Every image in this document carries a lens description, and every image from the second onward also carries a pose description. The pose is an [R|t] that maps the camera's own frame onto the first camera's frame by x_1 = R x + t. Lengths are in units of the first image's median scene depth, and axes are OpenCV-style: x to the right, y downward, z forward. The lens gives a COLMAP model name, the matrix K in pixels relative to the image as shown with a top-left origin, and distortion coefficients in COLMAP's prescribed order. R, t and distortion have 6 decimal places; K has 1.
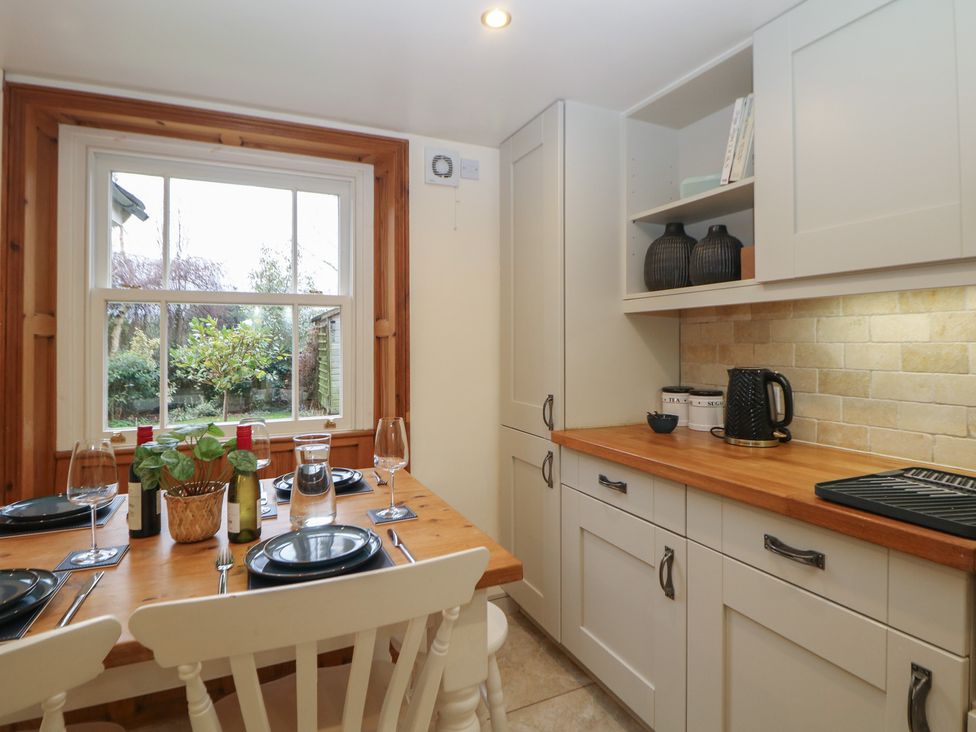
lens RADIAL K [[528.6, 0, 493.8], [0, 528.6, 341.3], [0, 0, 1]] dist [0.000745, -0.015740]
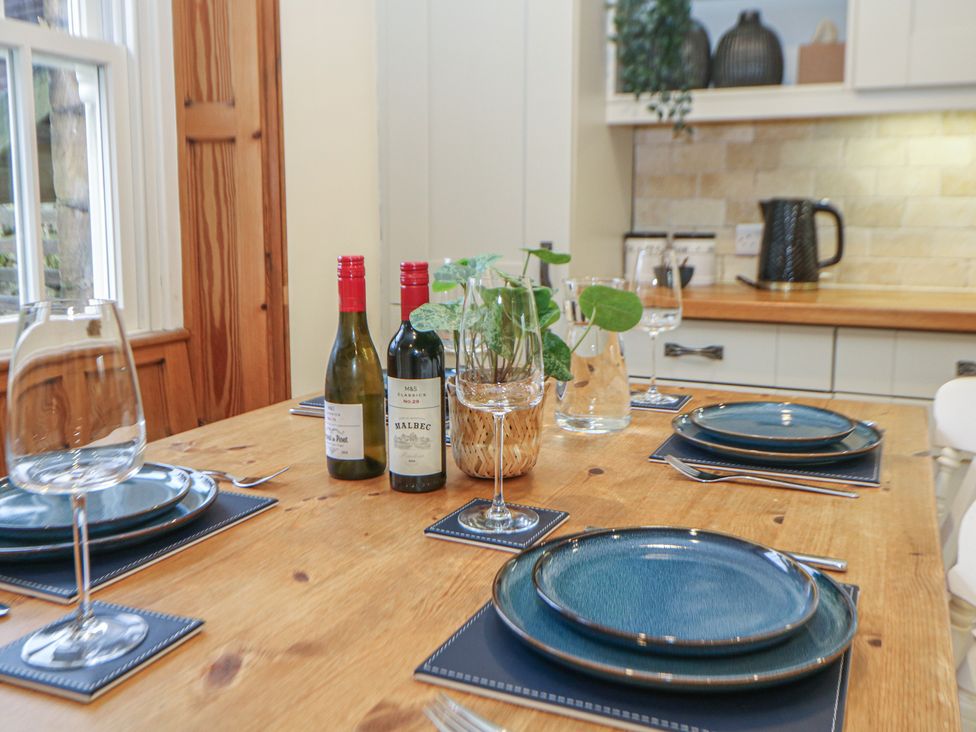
lens RADIAL K [[898.5, 0, 494.4], [0, 898.5, 328.8], [0, 0, 1]] dist [0.012199, 0.009105]
pose [[0.755303, -0.075390, 0.651025, -0.684141], [-0.008233, 0.992192, 0.124449, 0.072027], [-0.655324, -0.099356, 0.748785, 0.211496]]
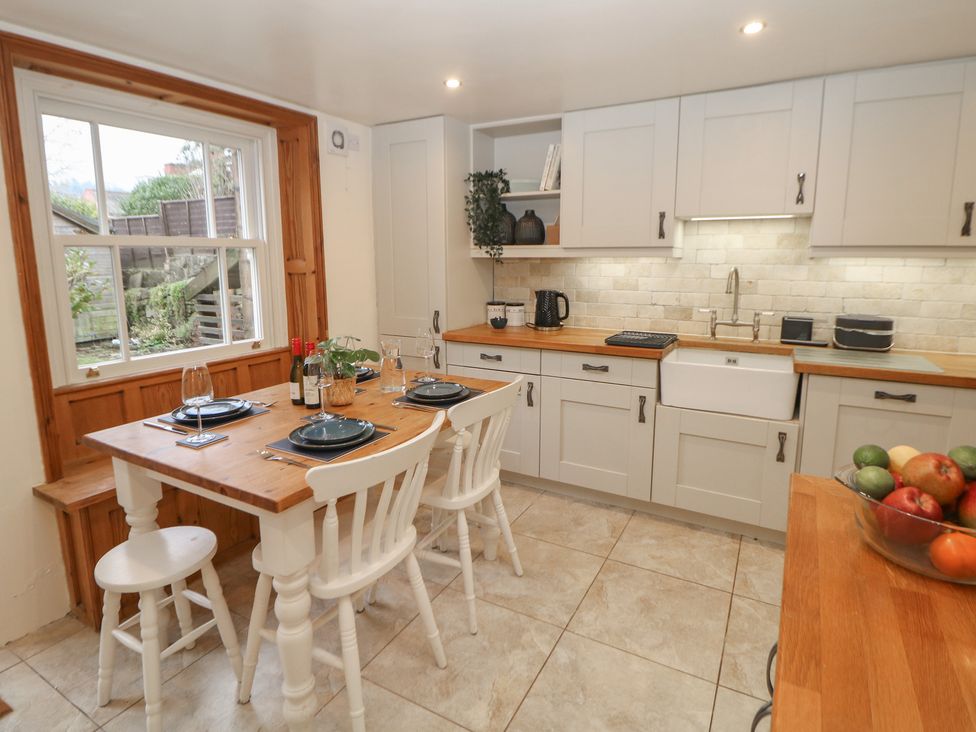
lens RADIAL K [[528.8, 0, 497.1], [0, 528.8, 335.4], [0, 0, 1]] dist [-0.000926, -0.015938]
pose [[0.807511, -0.084571, 0.583758, -0.688208], [-0.004193, 0.988820, 0.149053, -0.062299], [-0.589838, -0.122810, 0.798129, -0.375649]]
